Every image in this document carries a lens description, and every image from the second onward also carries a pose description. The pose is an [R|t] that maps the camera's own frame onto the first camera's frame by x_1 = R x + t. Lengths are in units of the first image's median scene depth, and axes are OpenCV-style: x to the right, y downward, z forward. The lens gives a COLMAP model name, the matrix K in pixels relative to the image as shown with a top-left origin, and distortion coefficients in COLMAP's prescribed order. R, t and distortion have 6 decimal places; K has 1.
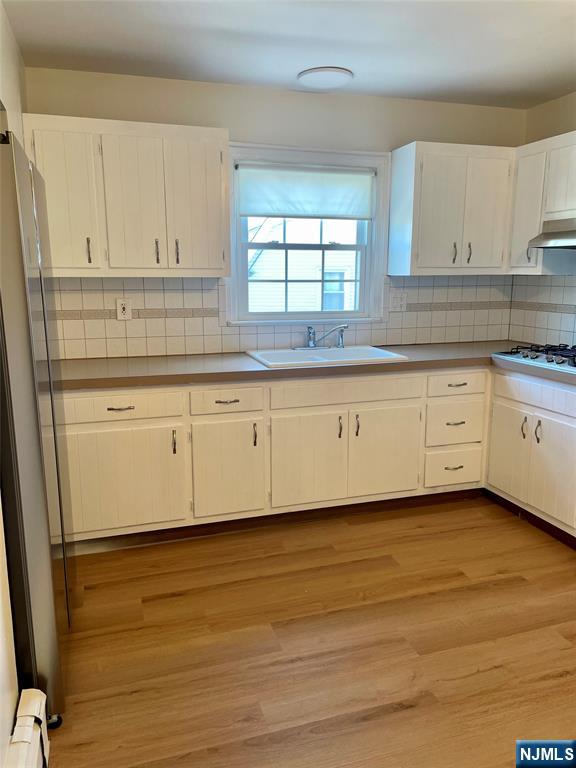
lens RADIAL K [[580.9, 0, 285.7], [0, 580.9, 385.5], [0, 0, 1]] dist [0.118796, -0.146615]
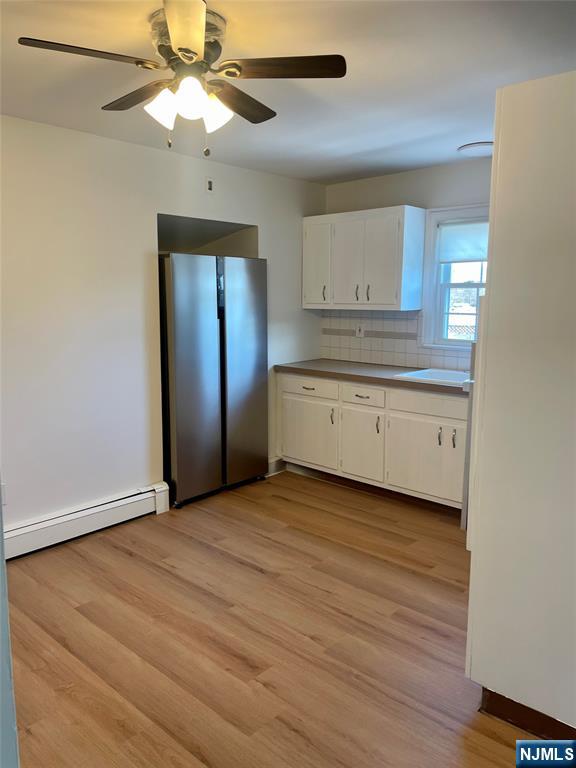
lens RADIAL K [[580.9, 0, 285.7], [0, 580.9, 385.5], [0, 0, 1]] dist [0.118796, -0.146615]
pose [[0.489785, 0.136617, -0.861073, 1.028728], [-0.175773, 0.982839, 0.055955, -0.045586], [0.853941, 0.123948, 0.505393, 0.111816]]
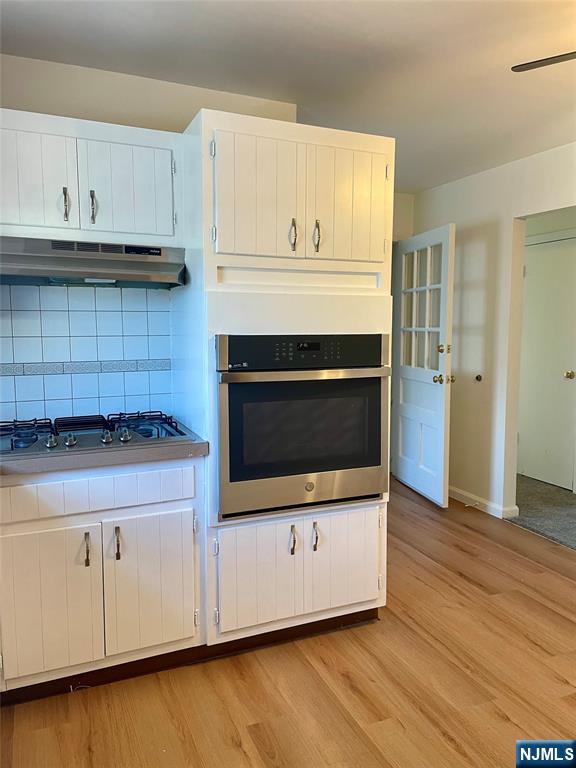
lens RADIAL K [[580.9, 0, 285.7], [0, 580.9, 385.5], [0, 0, 1]] dist [0.118796, -0.146615]
pose [[-0.094396, -0.082520, 0.992109, -0.270713], [0.200866, 0.974484, 0.100166, -0.136438], [-0.975060, 0.208736, -0.075412, 0.848191]]
